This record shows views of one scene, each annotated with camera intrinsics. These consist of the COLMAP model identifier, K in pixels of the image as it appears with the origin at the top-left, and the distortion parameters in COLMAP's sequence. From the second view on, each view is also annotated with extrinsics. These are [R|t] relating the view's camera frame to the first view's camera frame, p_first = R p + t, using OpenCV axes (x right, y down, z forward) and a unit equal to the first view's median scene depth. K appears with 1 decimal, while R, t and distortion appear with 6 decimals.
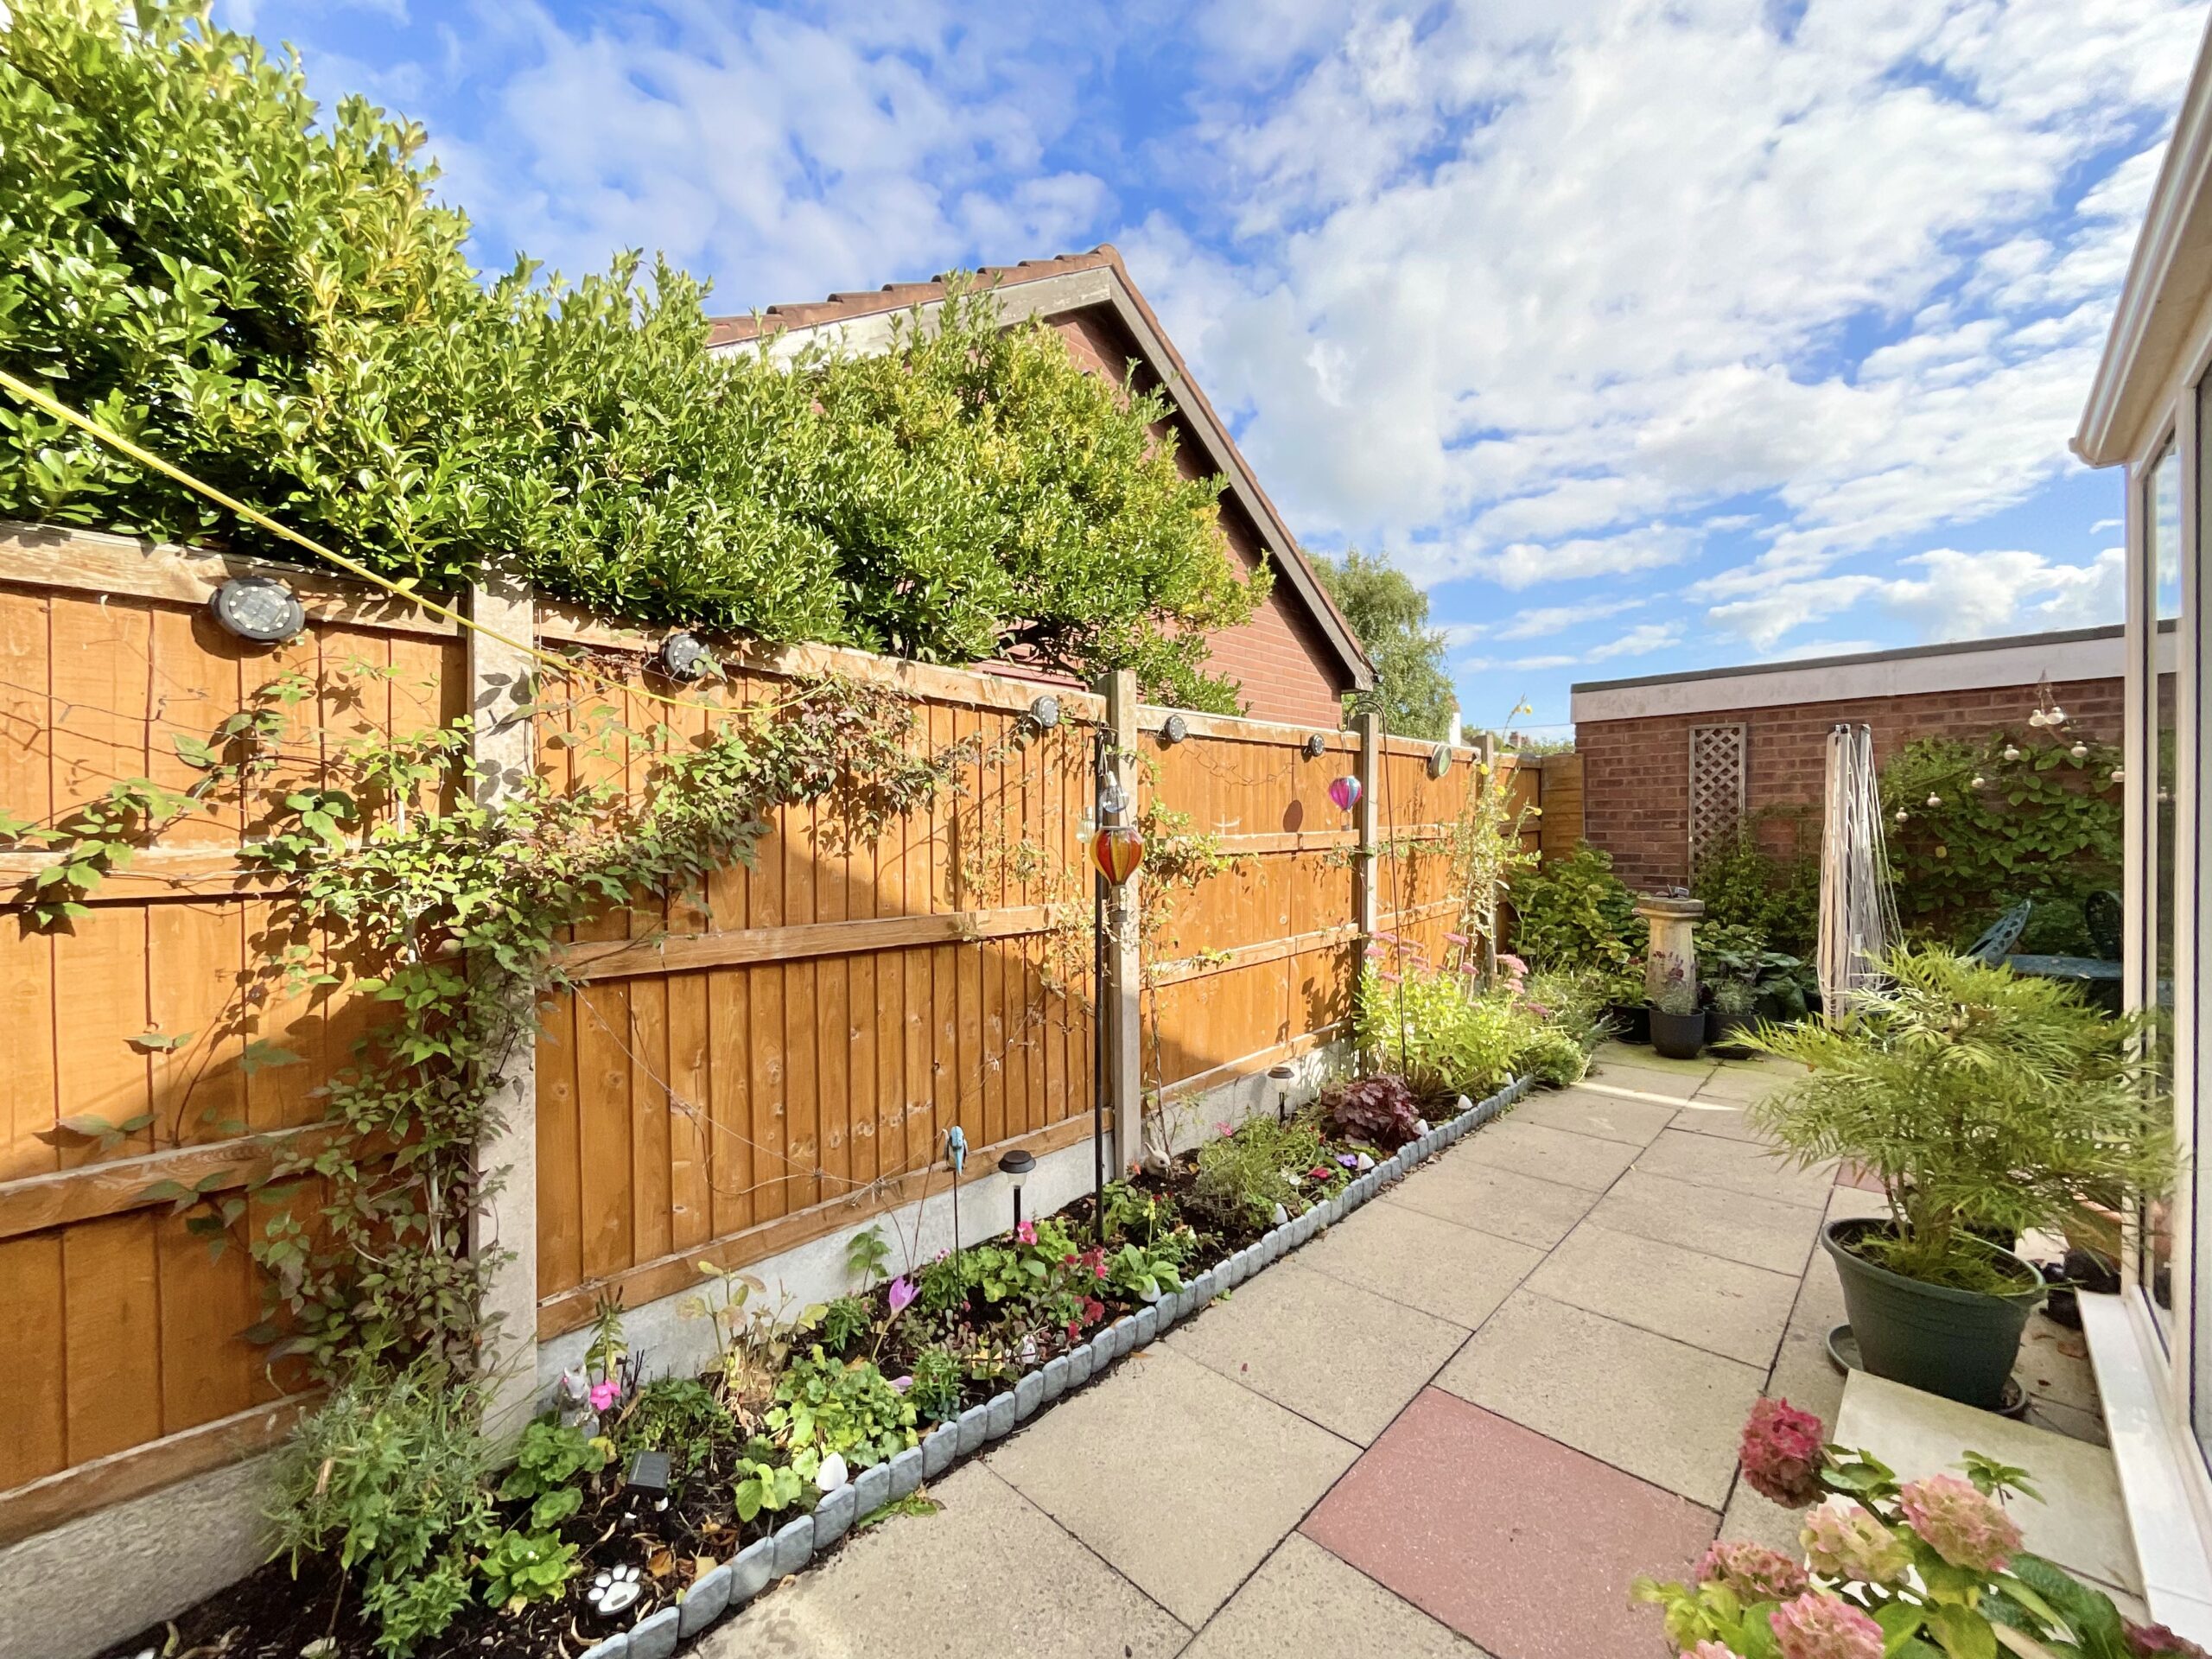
lens RADIAL K [[906.8, 0, 1113.9], [0, 906.8, 830.2], [0, 0, 1]] dist [-0.001510, 0.000364]
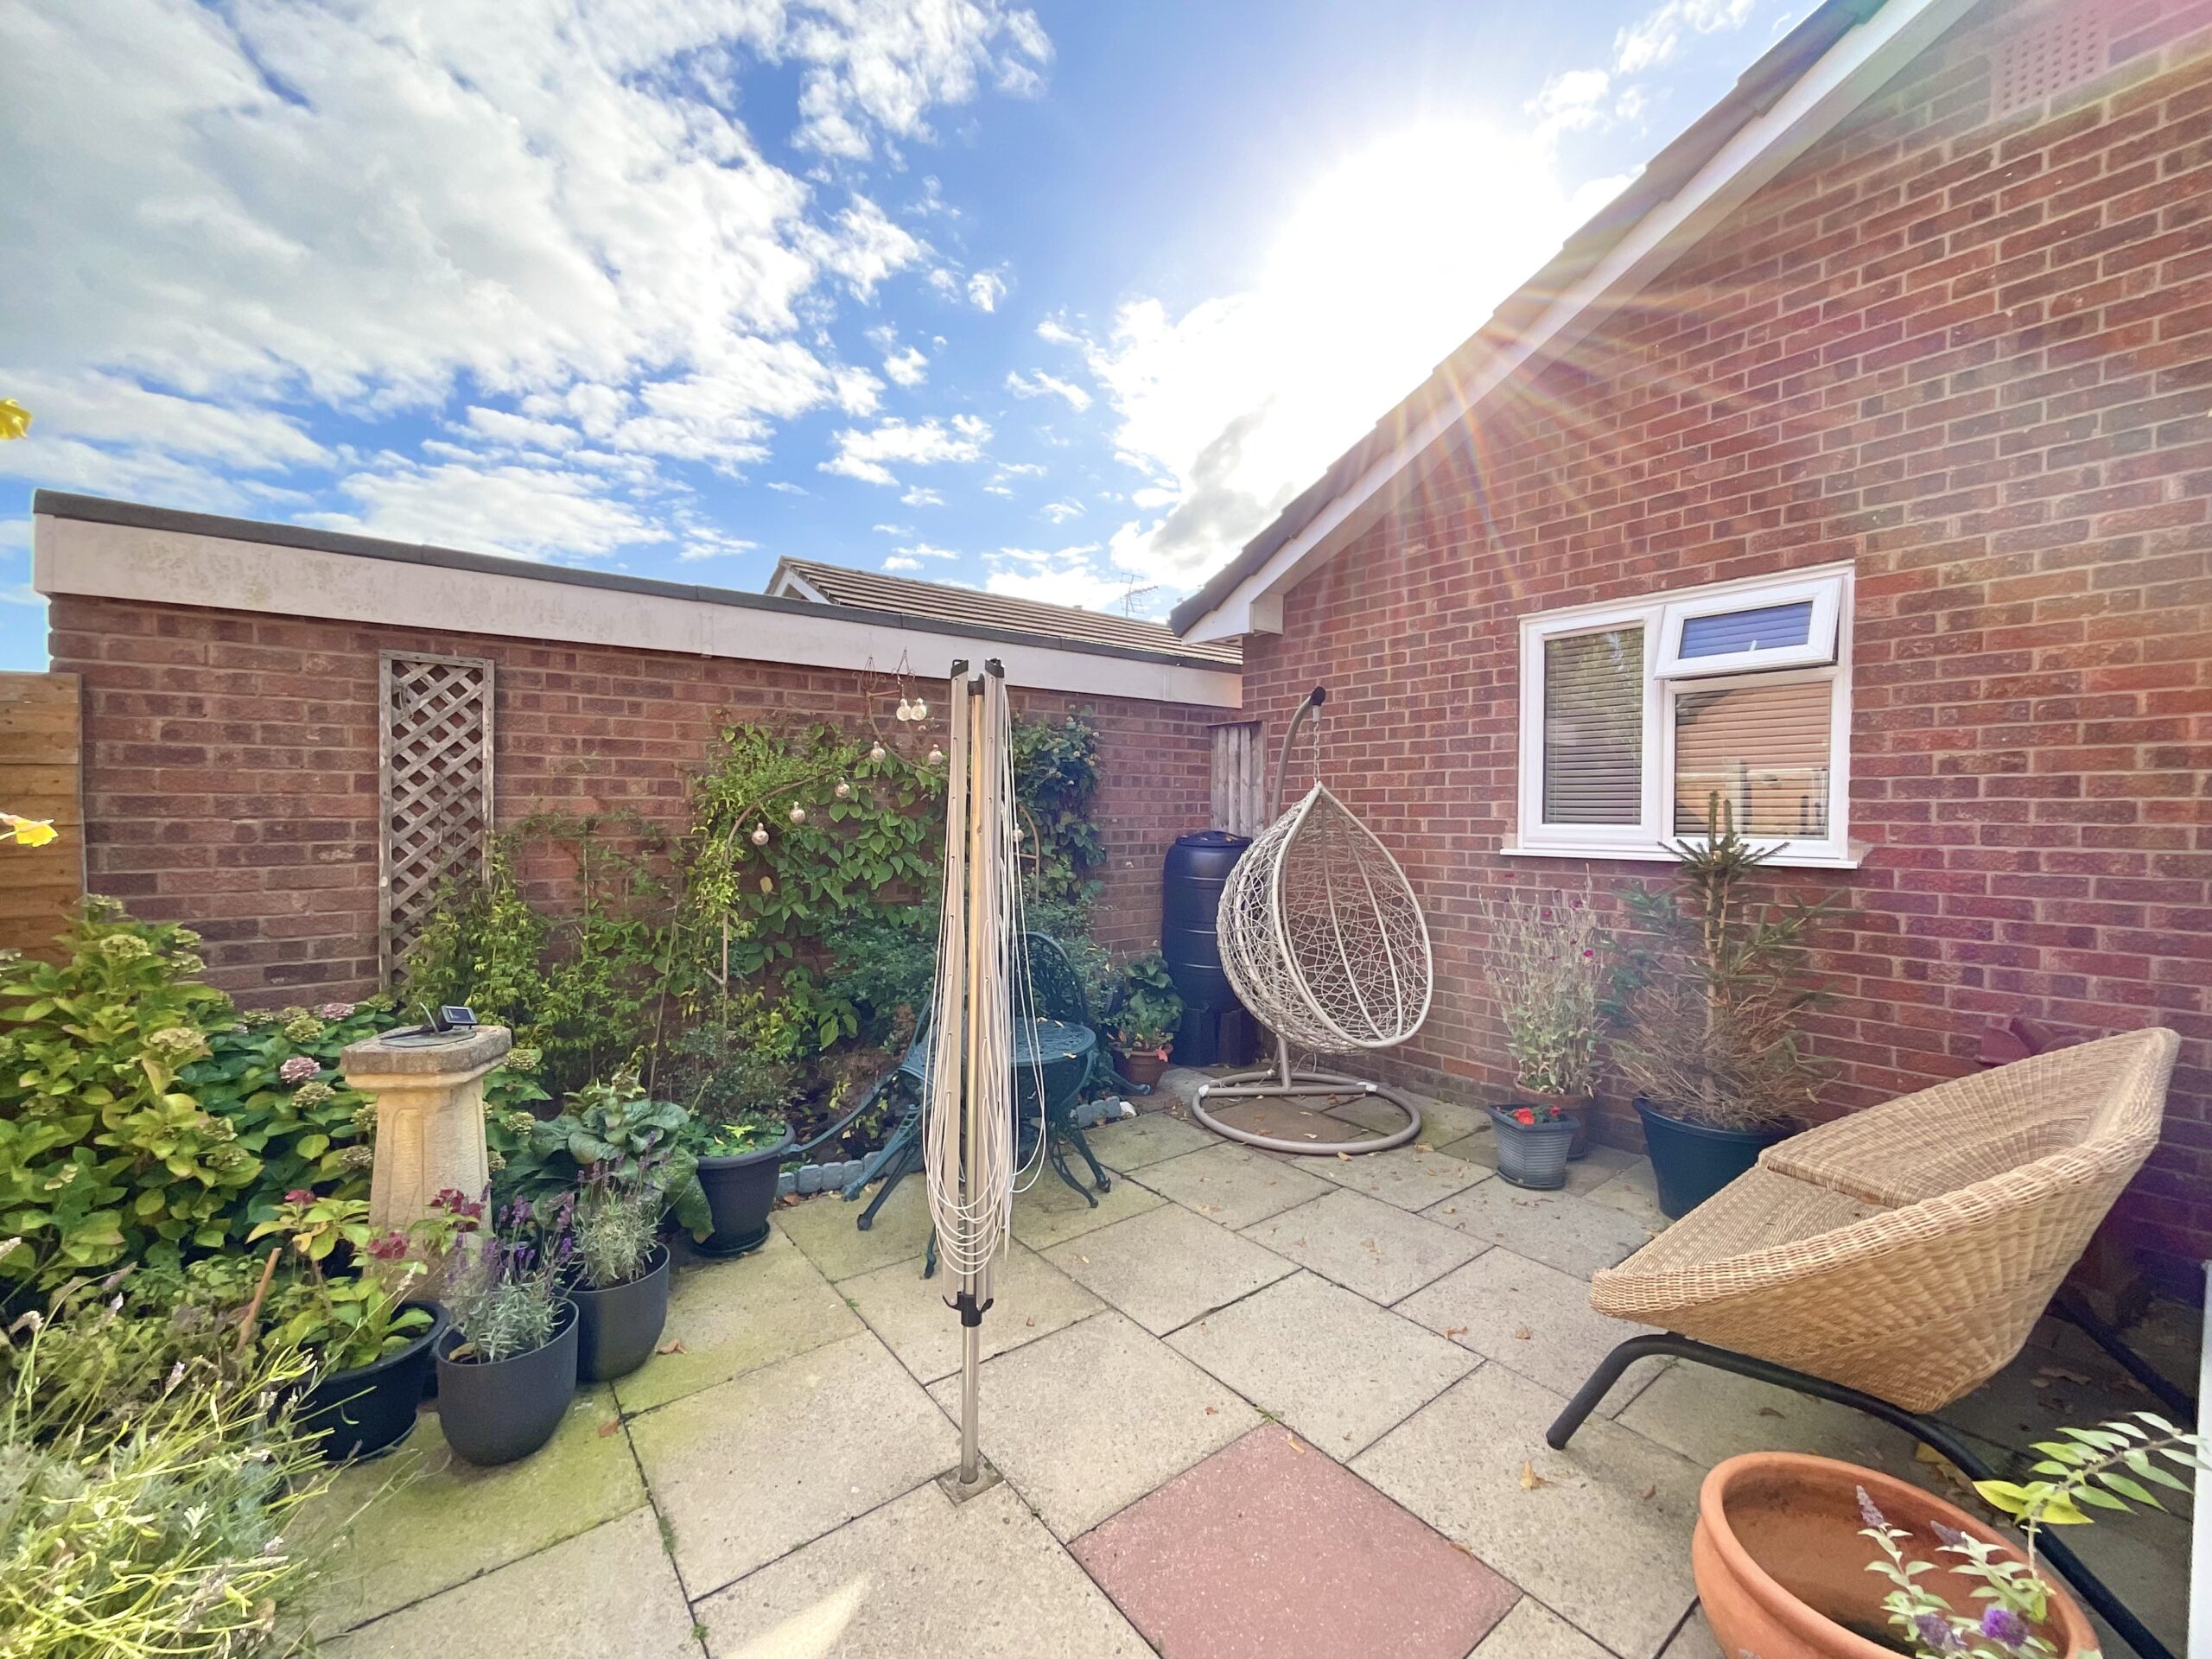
lens RADIAL K [[906.8, 0, 1116.9], [0, 906.8, 827.9], [0, 0, 1]] dist [-0.001510, 0.000364]
pose [[0.140276, -0.005907, 0.990095, 0.212326], [0.003452, 0.999979, 0.005477, -0.021019], [-0.990106, 0.002650, 0.140293, 0.551115]]
